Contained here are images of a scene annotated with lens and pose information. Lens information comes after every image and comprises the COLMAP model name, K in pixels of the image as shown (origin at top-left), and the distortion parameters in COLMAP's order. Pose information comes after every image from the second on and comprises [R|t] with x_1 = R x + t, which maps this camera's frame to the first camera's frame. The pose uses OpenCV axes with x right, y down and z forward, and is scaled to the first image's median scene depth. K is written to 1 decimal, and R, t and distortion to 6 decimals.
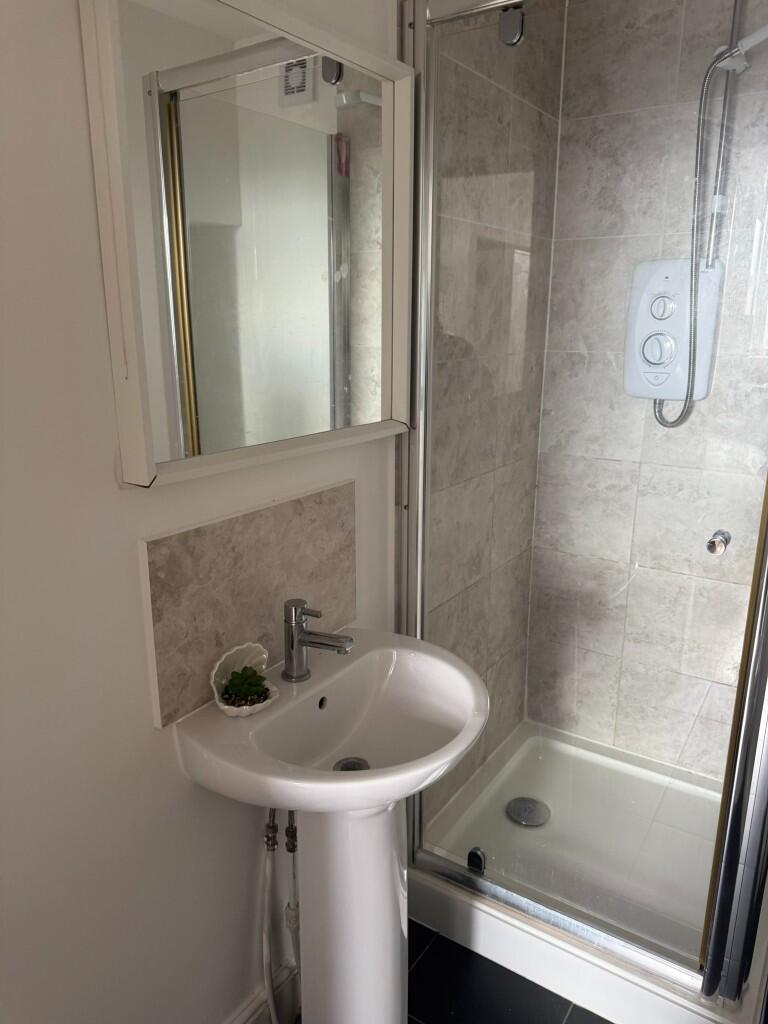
lens RADIAL K [[725.0, 0, 383.9], [0, 725.0, 513.2], [0, 0, 1]] dist [0.083605, -0.101862]
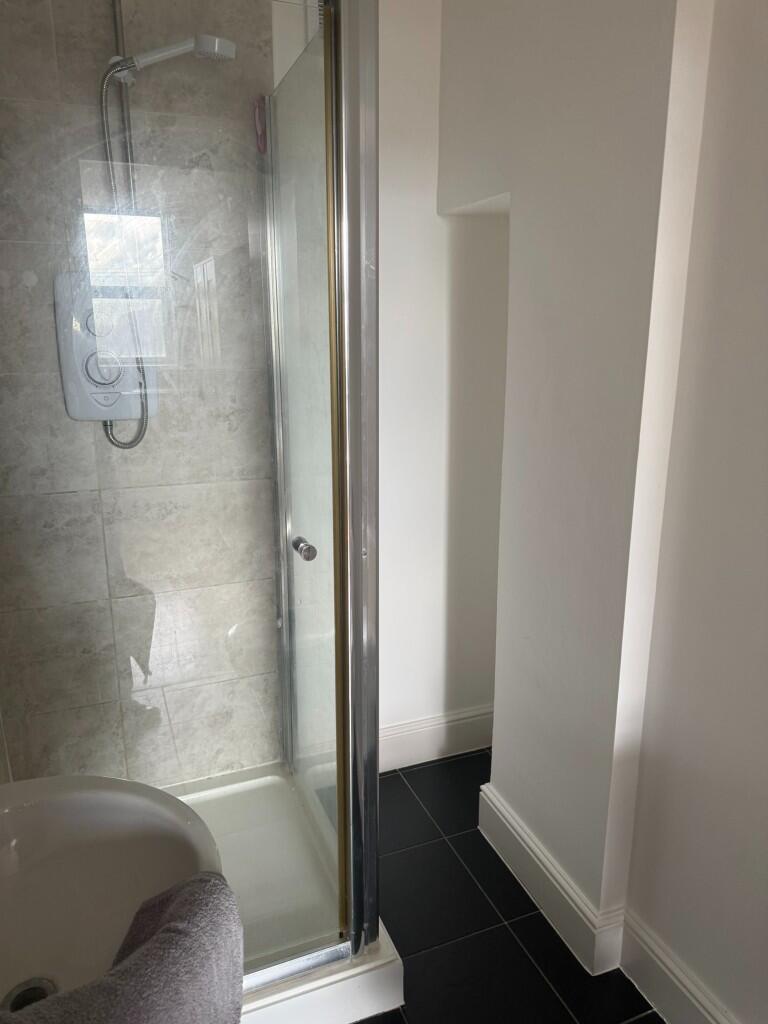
lens RADIAL K [[725.0, 0, 382.5], [0, 725.0, 512.0], [0, 0, 1]] dist [0.083605, -0.101862]
pose [[0.567665, -0.206306, 0.796991, -0.187818], [0.211840, 0.972098, 0.100748, -0.058867], [-0.795538, 0.111644, 0.595529, 0.166706]]
